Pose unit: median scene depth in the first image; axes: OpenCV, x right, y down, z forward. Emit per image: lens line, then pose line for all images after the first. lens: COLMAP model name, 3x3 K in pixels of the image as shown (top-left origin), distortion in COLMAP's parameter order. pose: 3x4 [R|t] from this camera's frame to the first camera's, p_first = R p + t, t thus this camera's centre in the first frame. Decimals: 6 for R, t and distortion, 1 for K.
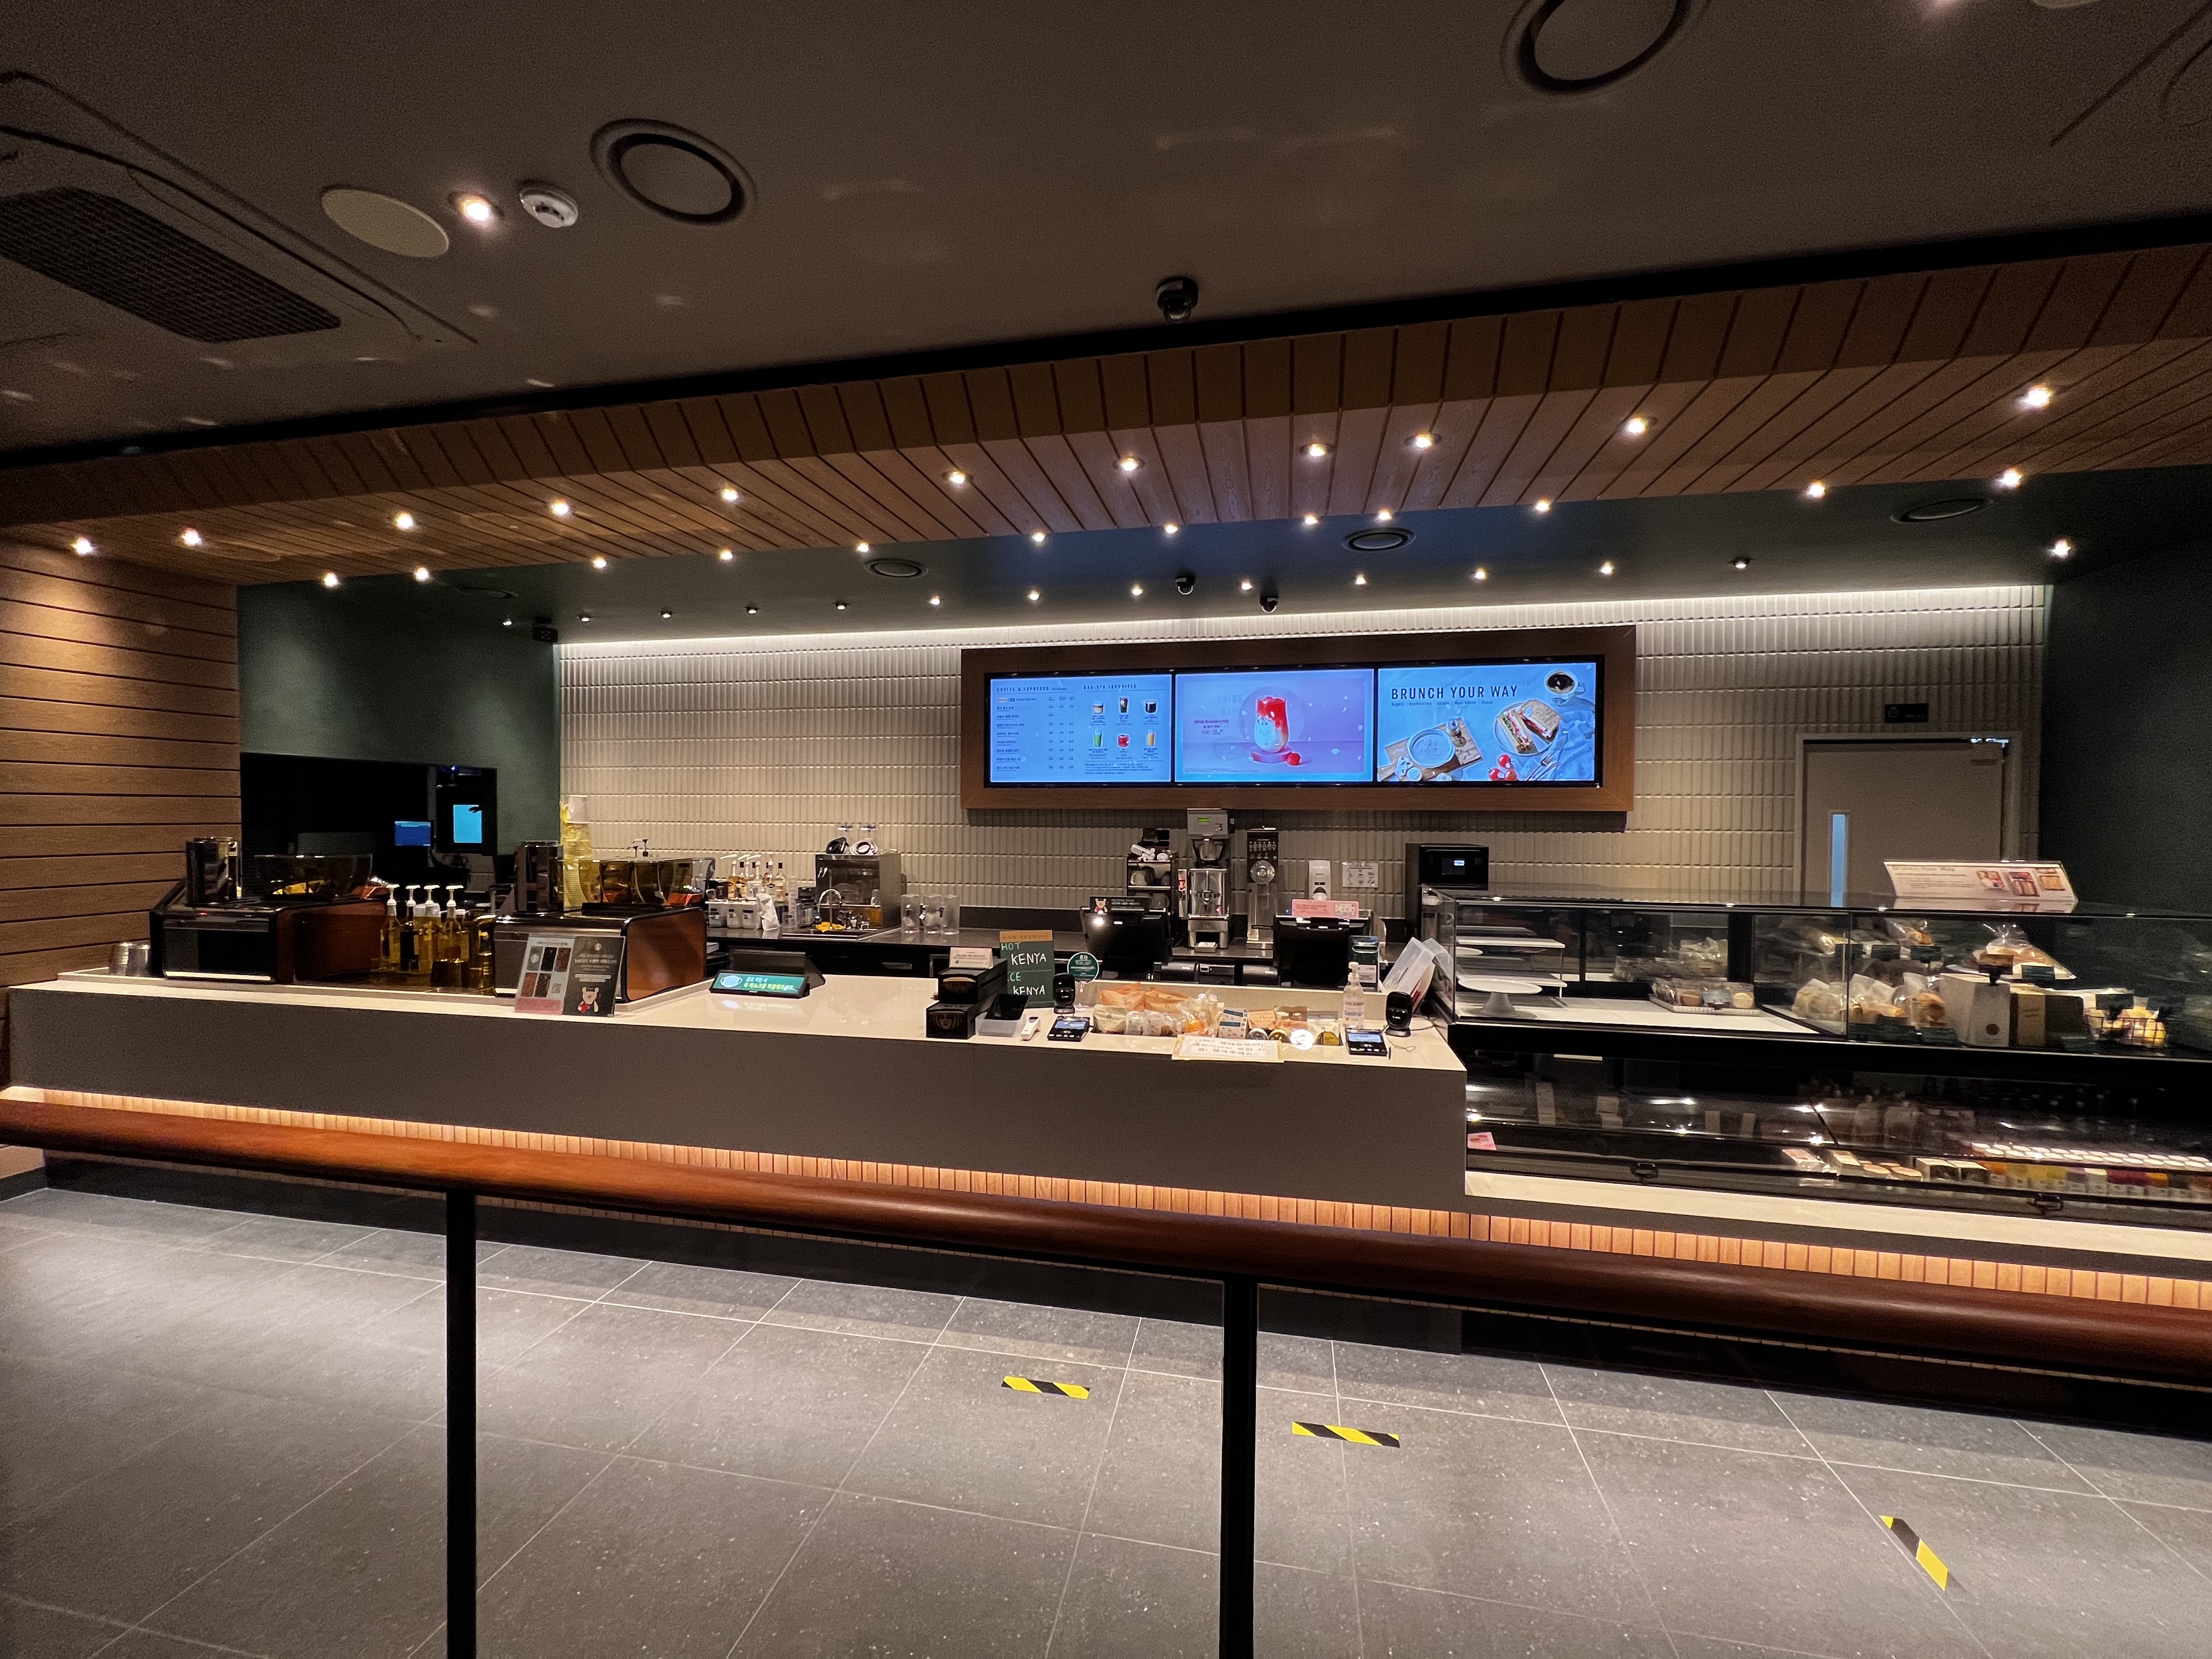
lens RADIAL K [[876.9, 0, 1108.5], [0, 876.9, 834.1], [0, 0, 1]] dist [-0.000210, 0.000042]
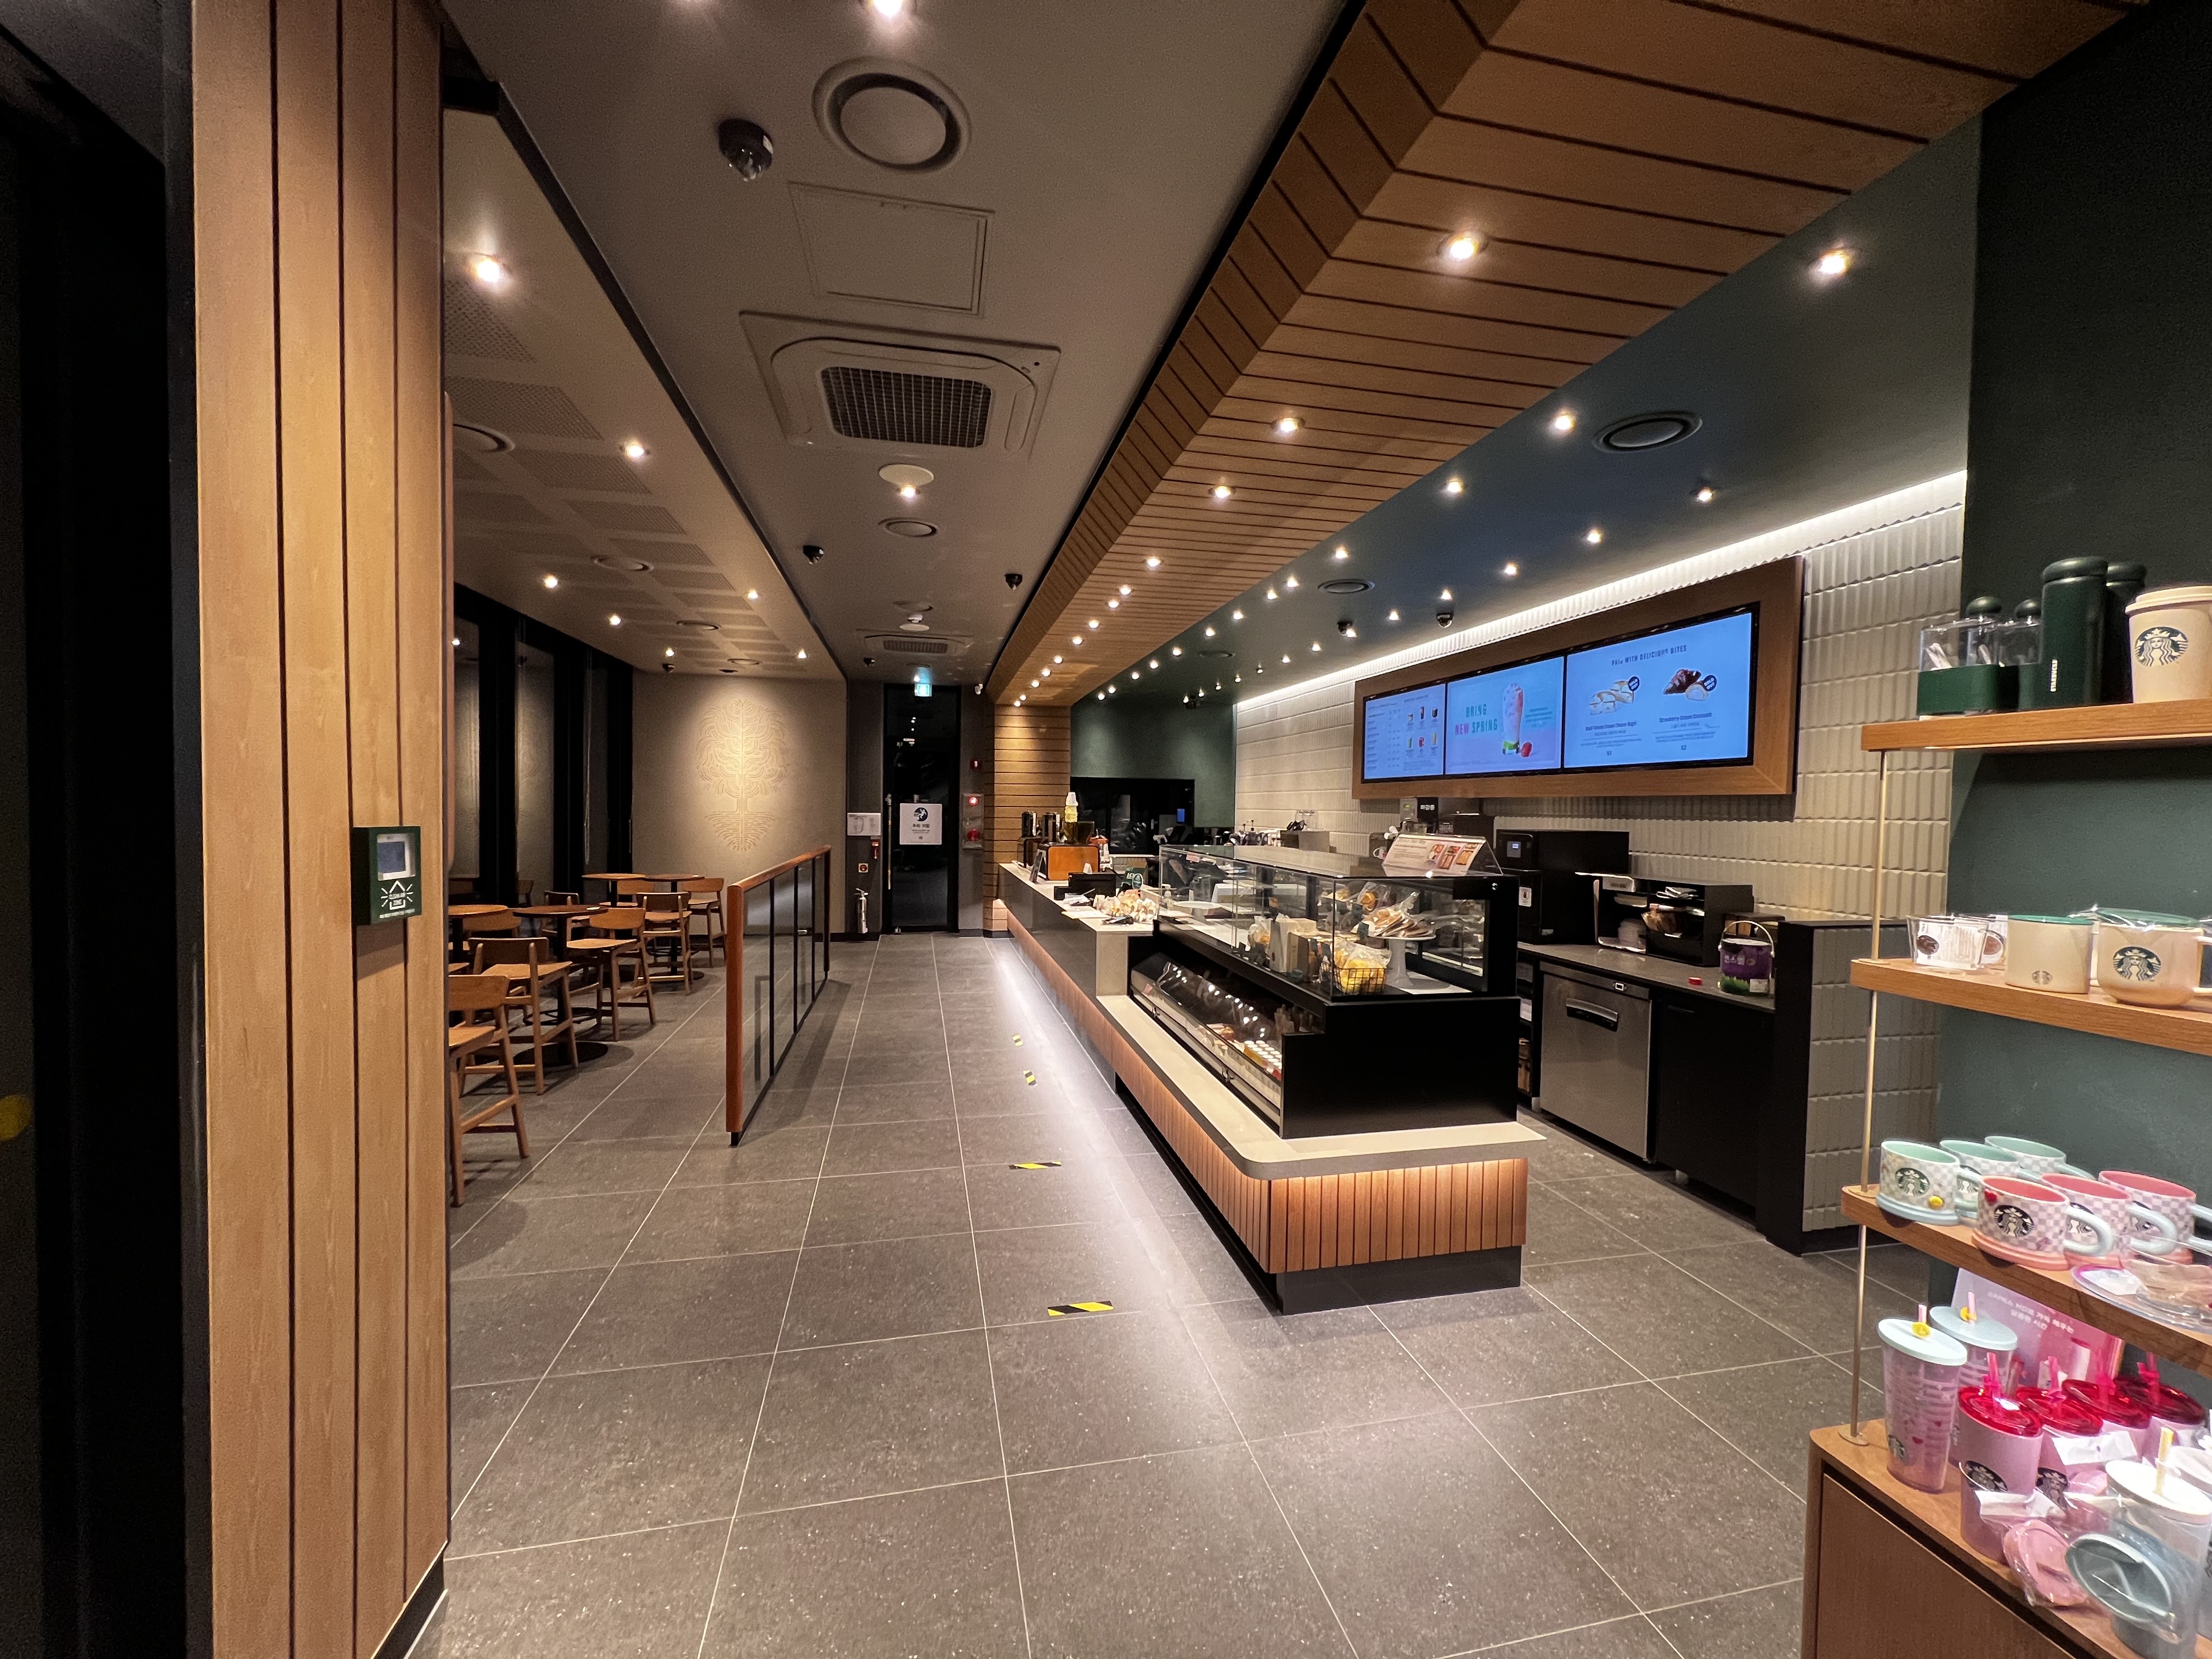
lens RADIAL K [[876.9, 0, 1108.5], [0, 876.9, 834.1], [0, 0, 1]] dist [-0.000210, 0.000042]
pose [[0.398001, 0.028462, -0.916943, 1.024631], [-0.029059, 0.999408, 0.018409, 0.012181], [0.916925, 0.019318, 0.398593, 0.127748]]
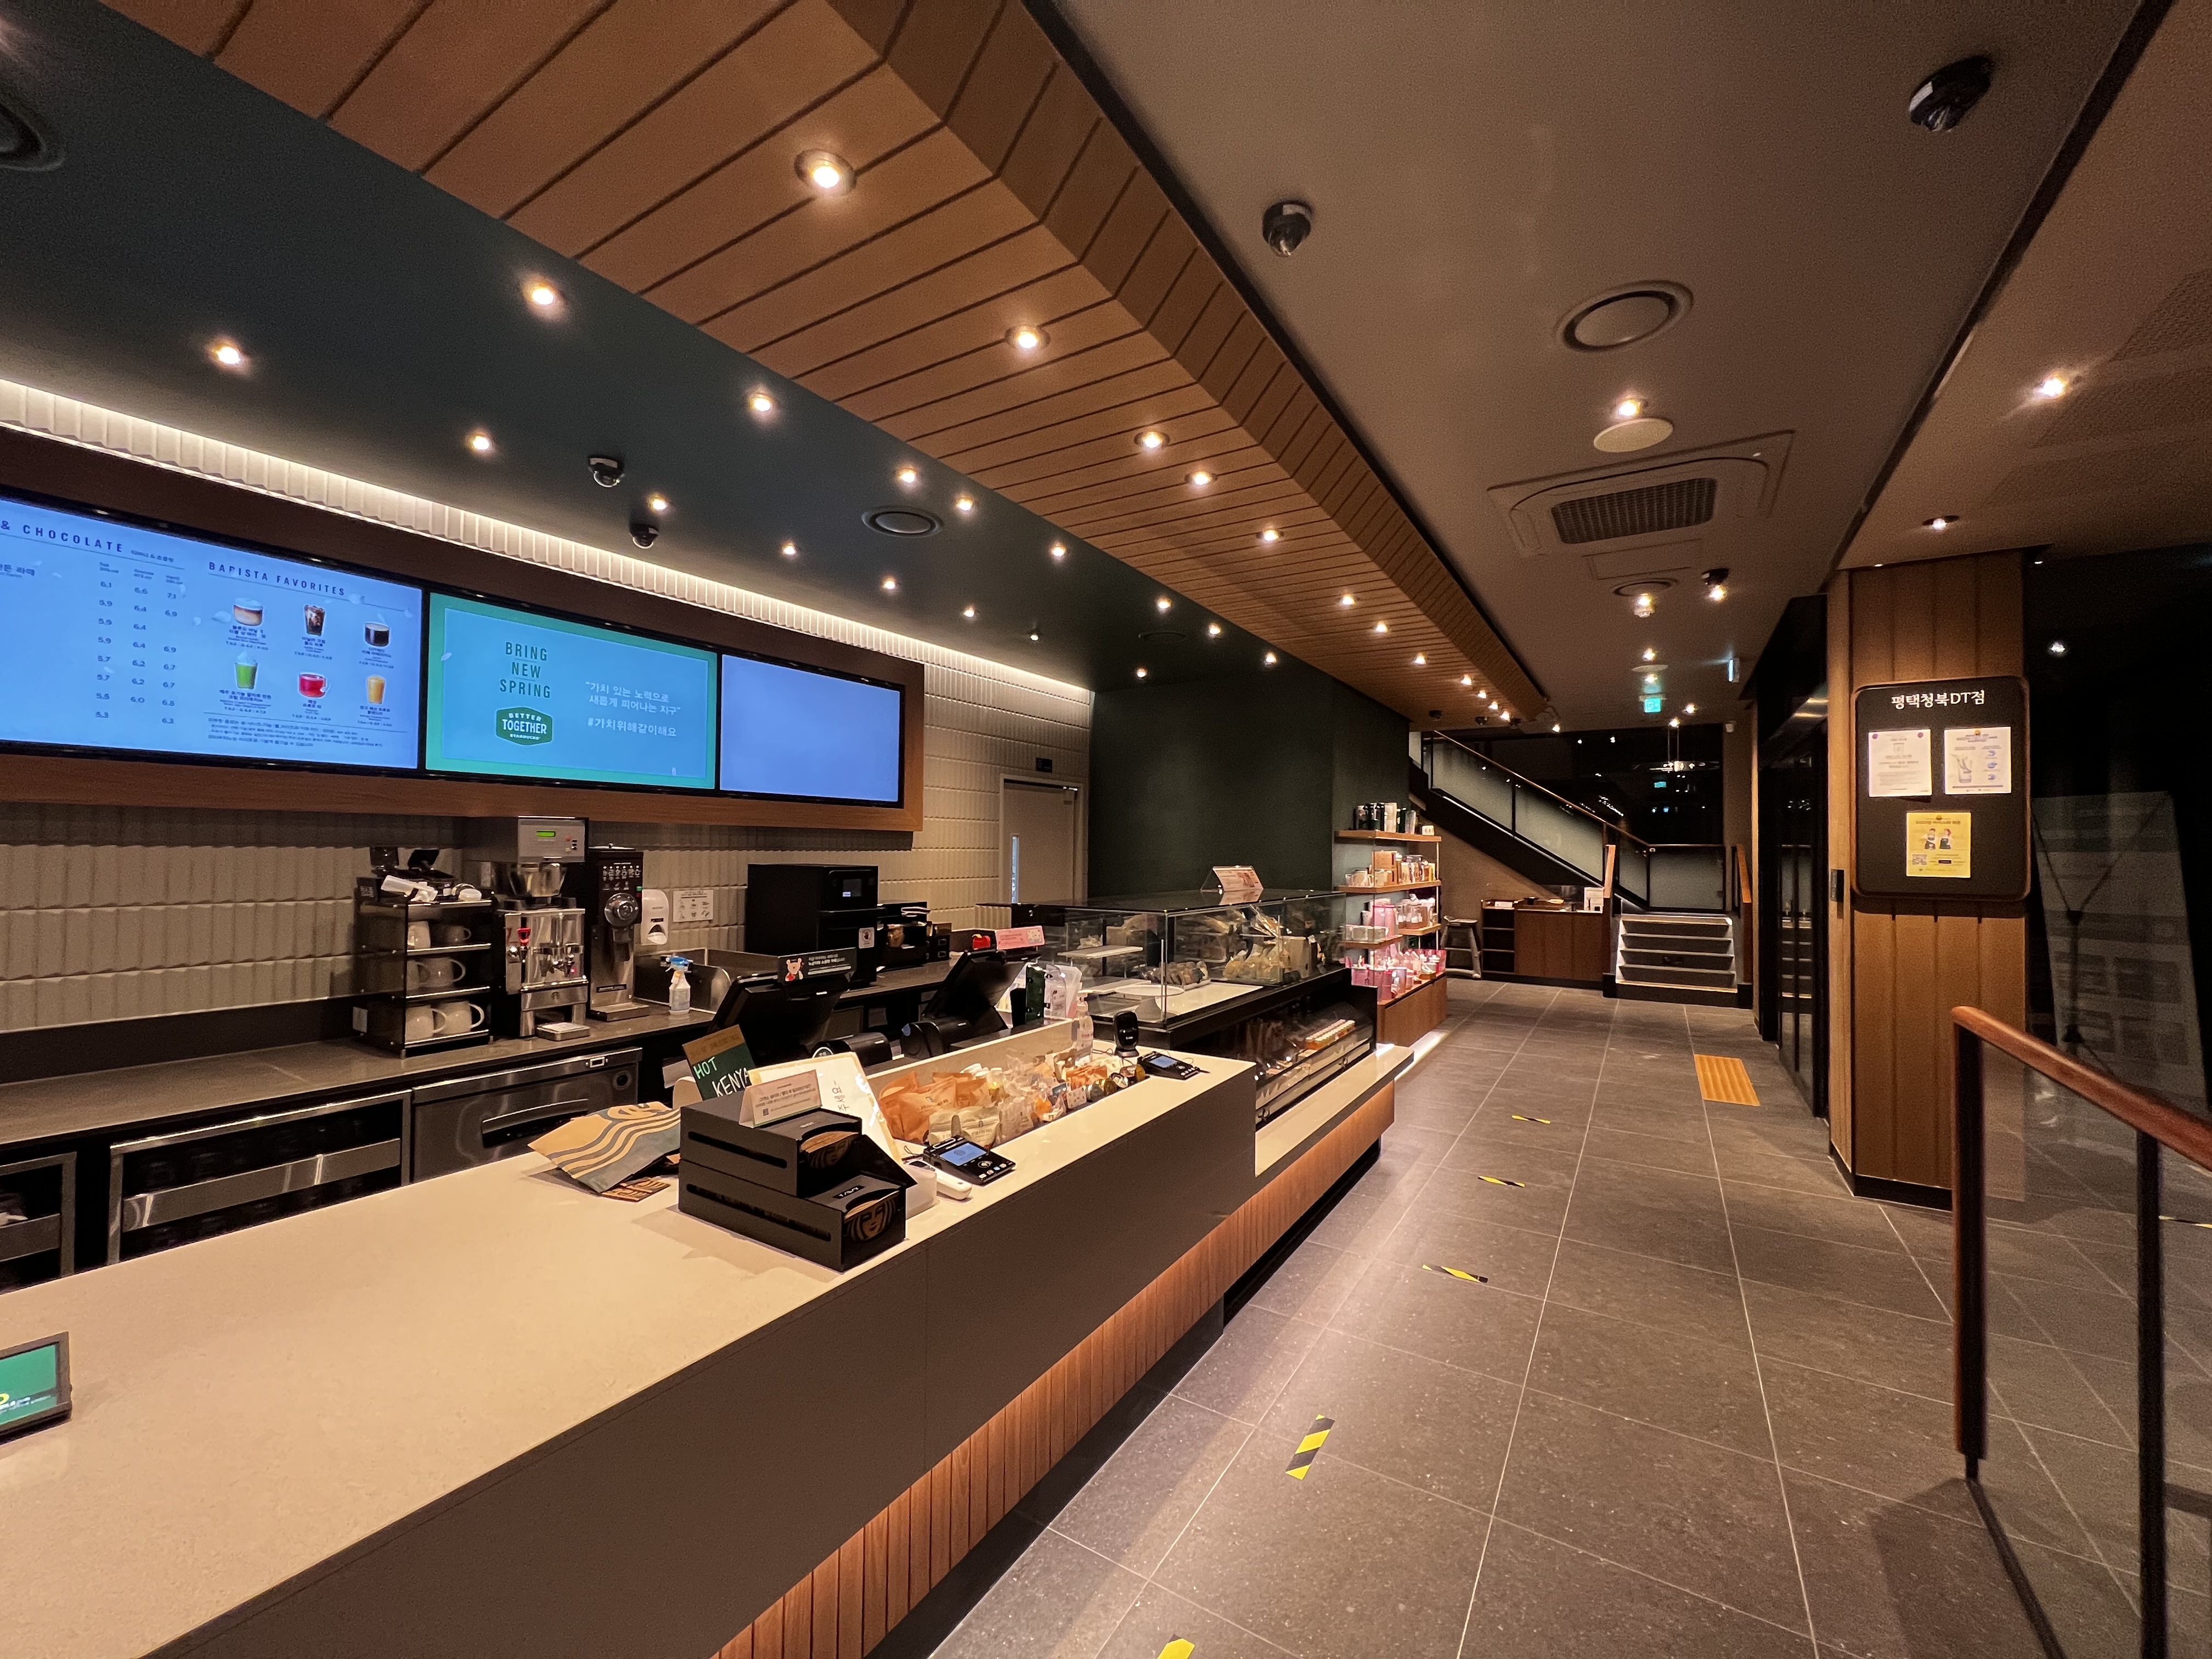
lens RADIAL K [[876.9, 0, 1108.5], [0, 876.9, 834.1], [0, 0, 1]] dist [-0.000210, 0.000042]
pose [[0.357592, 0.014419, 0.933767, -0.332163], [0.008248, 0.999793, -0.018597, -0.000471], [-0.933842, 0.014352, 0.357399, 0.369764]]
